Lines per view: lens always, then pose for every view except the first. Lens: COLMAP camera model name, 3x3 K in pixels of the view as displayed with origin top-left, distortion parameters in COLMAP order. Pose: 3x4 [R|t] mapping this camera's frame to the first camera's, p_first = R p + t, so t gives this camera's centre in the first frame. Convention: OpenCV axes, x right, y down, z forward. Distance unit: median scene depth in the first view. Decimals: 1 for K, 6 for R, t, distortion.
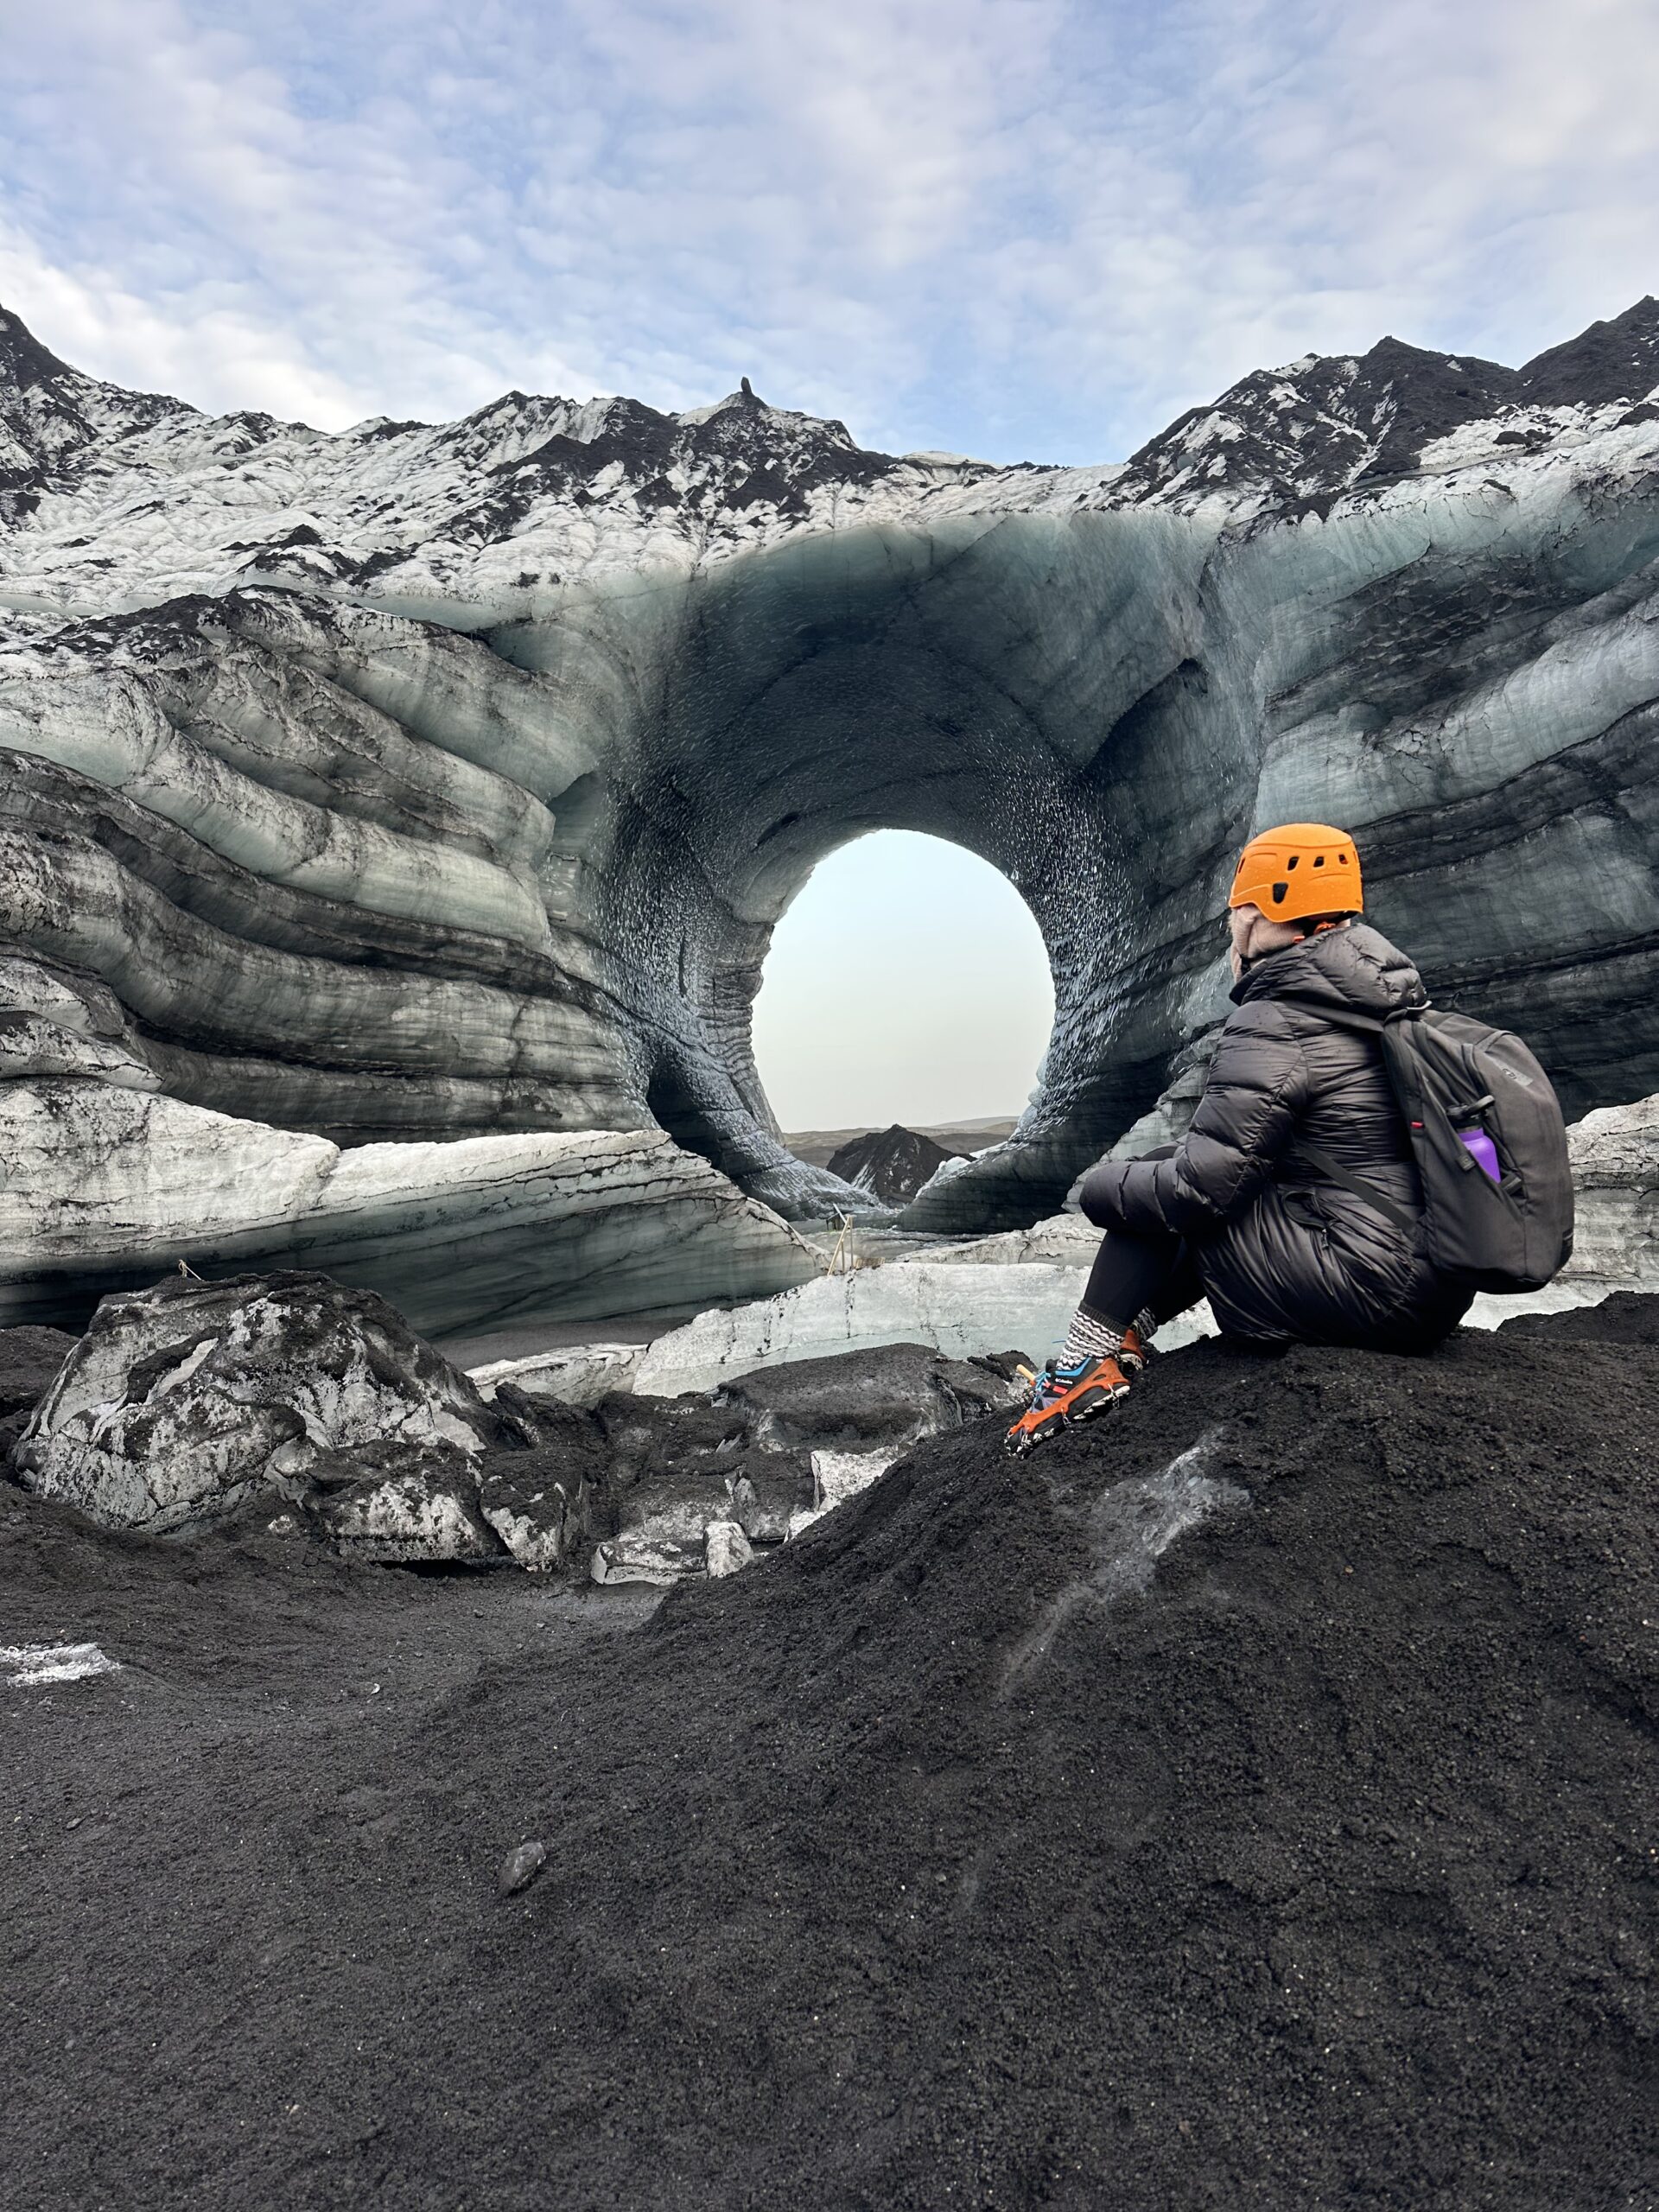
lens RADIAL K [[1538.4, 0, 852.4], [0, 1538.4, 1118.0], [0, 0, 1]] dist [0.049476, -0.022853]
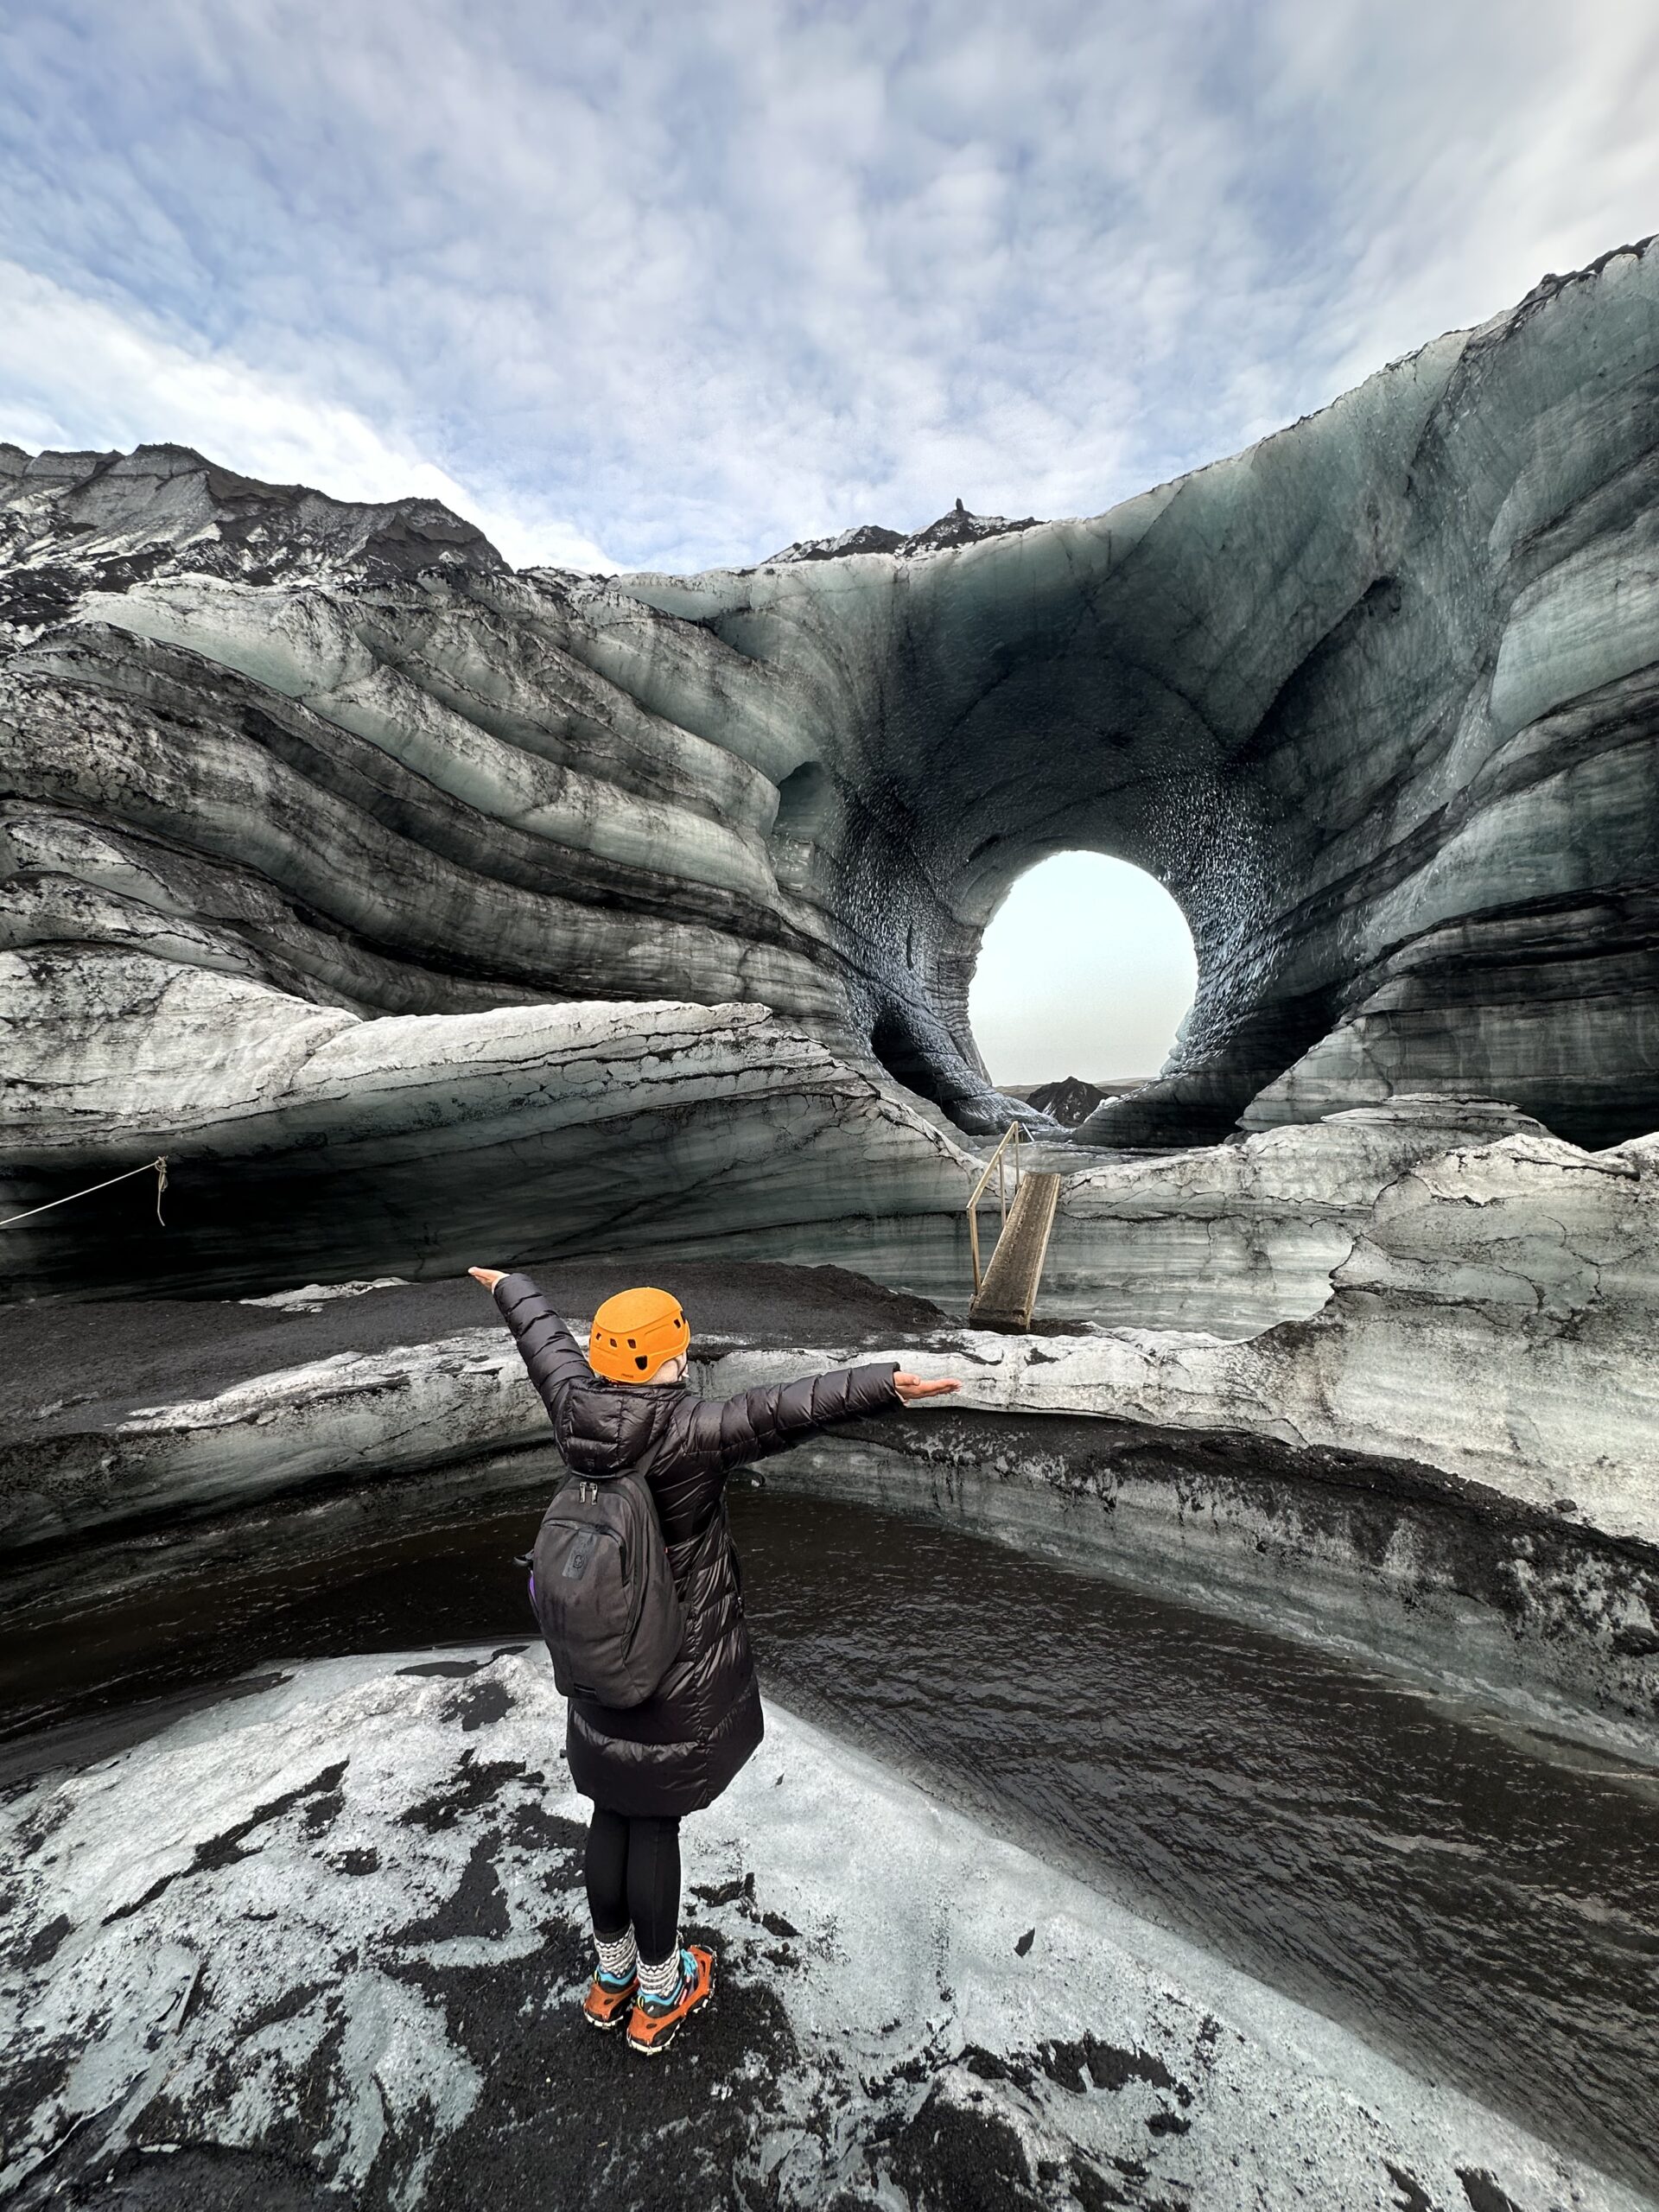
lens RADIAL K [[882.7, 0, 829.8], [0, 882.7, 1104.7], [0, 0, 1]] dist [-0.009956, 0.001460]
pose [[0.971829, 0.010122, -0.235468, 0.009366], [-0.003063, 0.999535, 0.030325, 0.029239], [0.235665, -0.028749, 0.971409, 0.378377]]
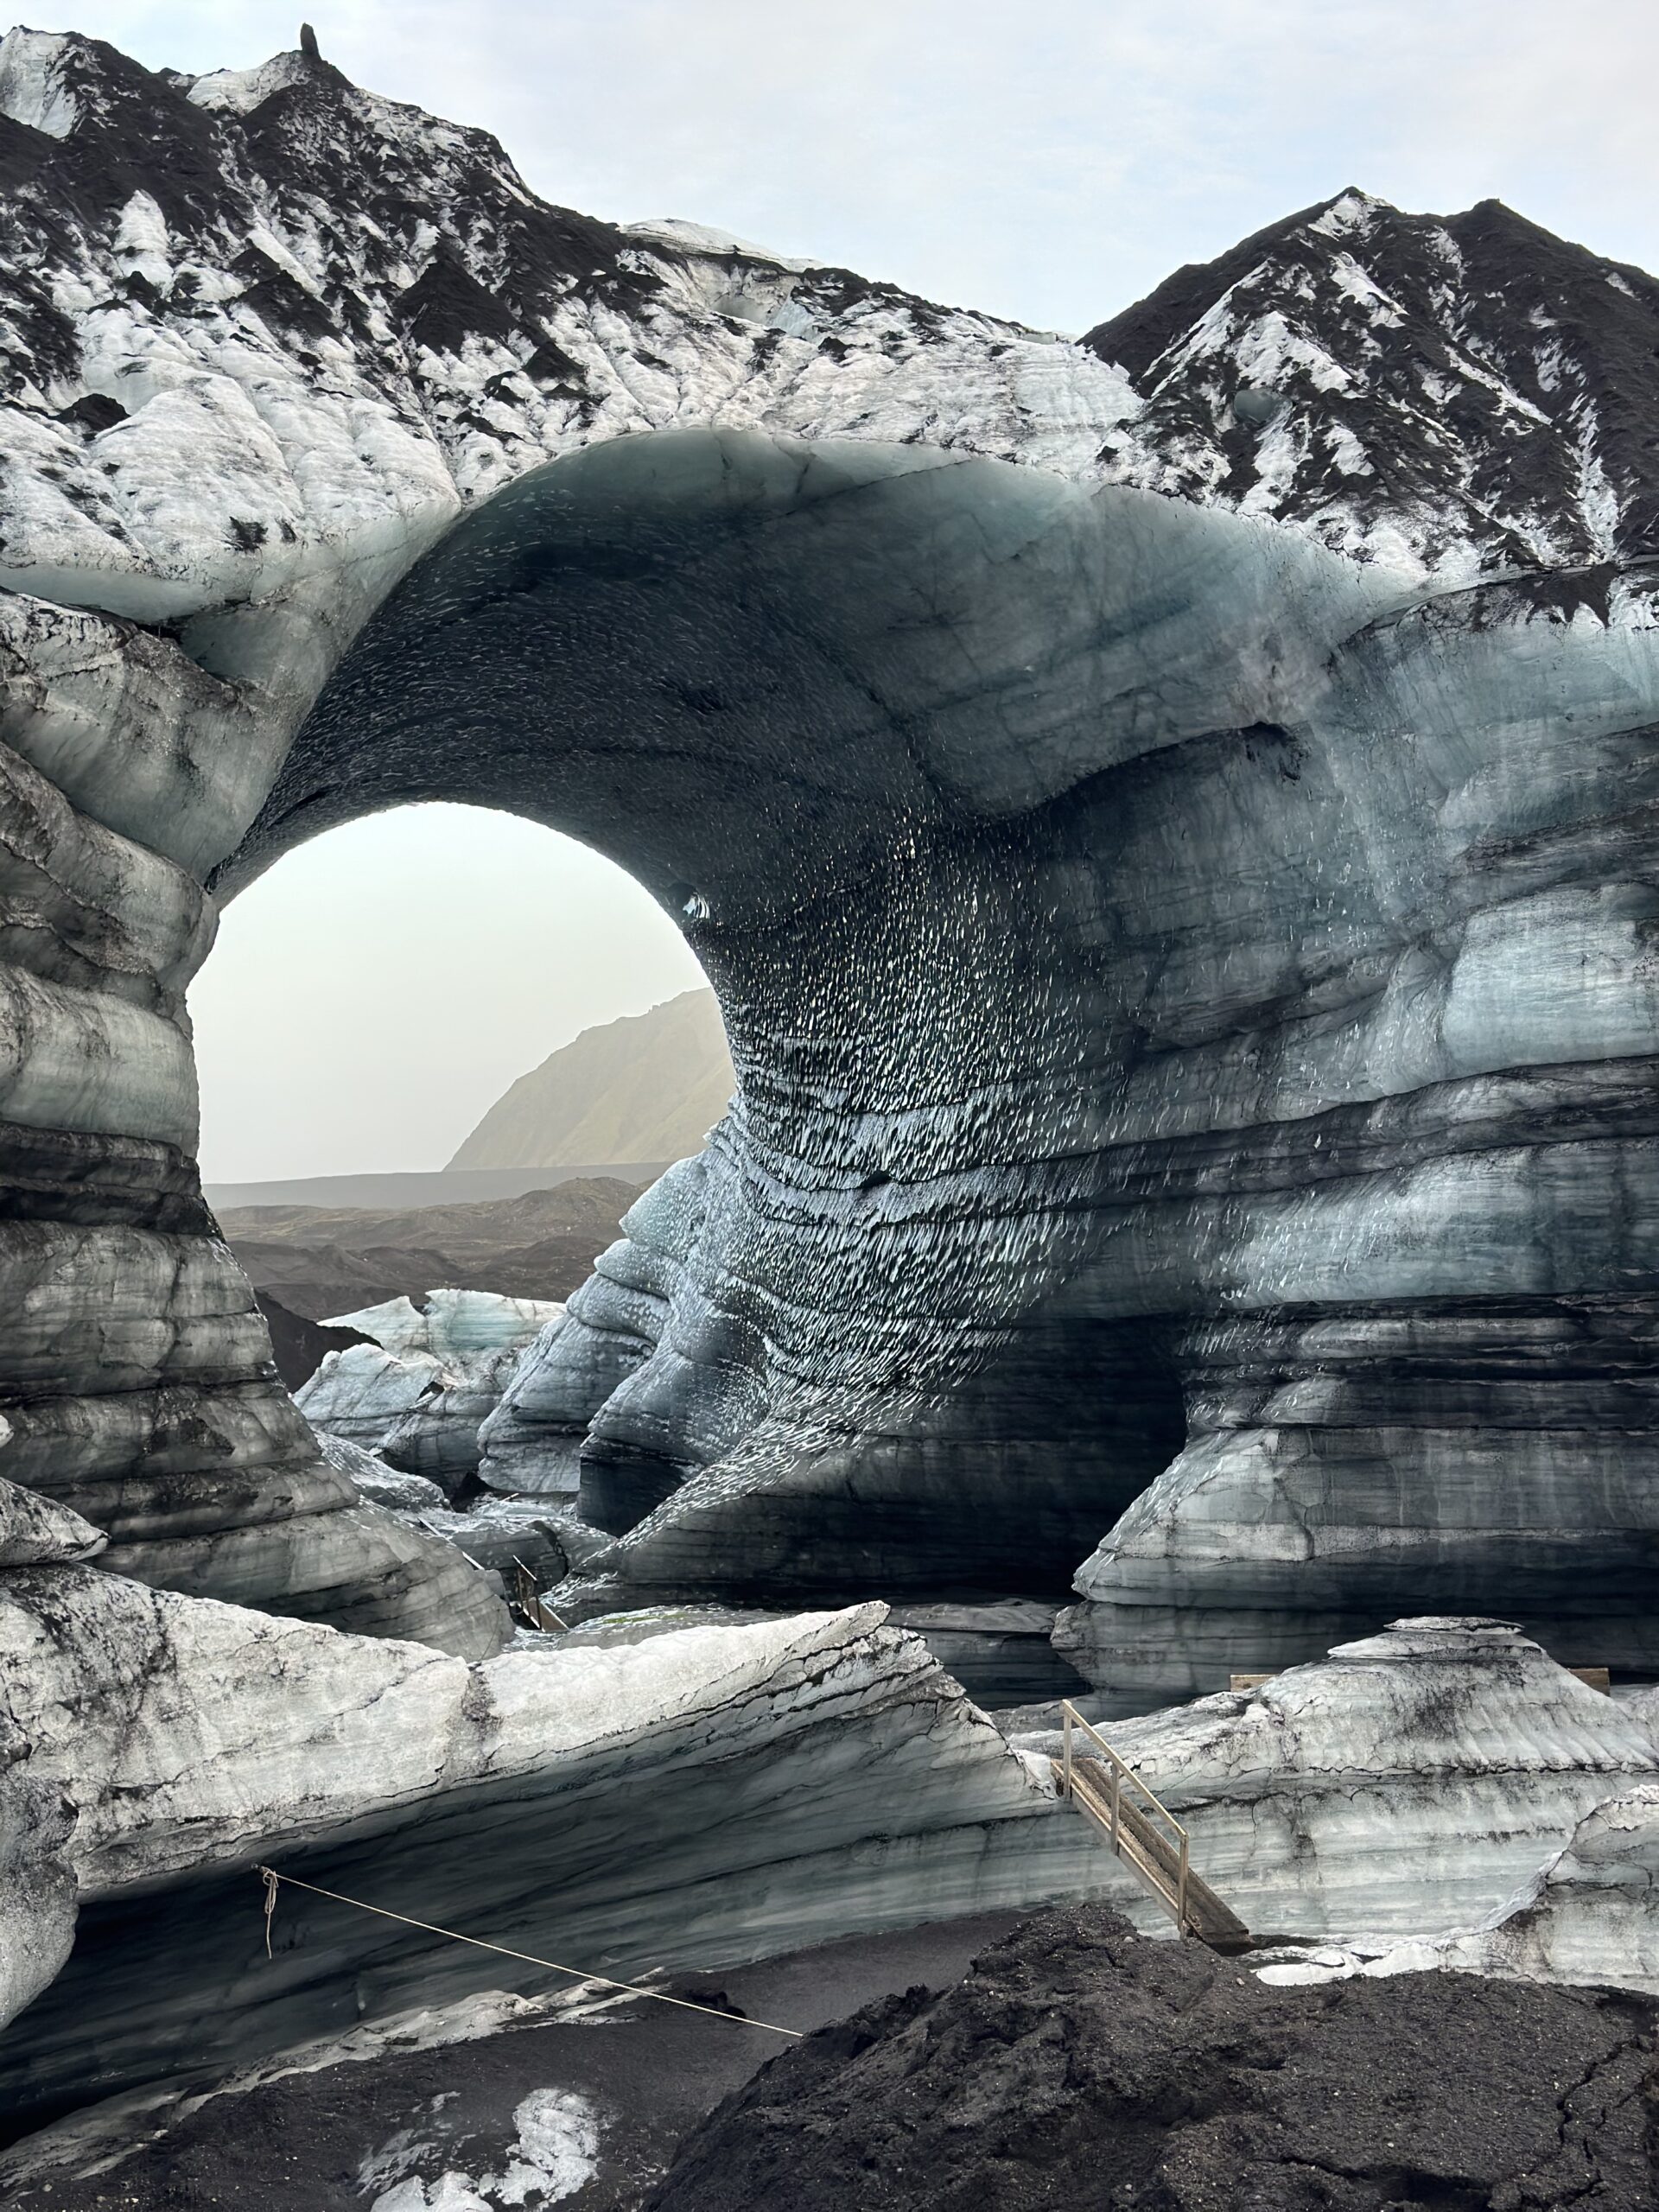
lens RADIAL K [[3063.5, 0, 834.4], [0, 3063.5, 1089.4], [0, 0, 1]] dist [0.132370, 0.000000]
pose [[0.953737, 0.019297, 0.300024, -0.352677], [-0.010229, 0.999443, -0.031764, -0.109806], [-0.300470, 0.027226, 0.953403, -0.161337]]
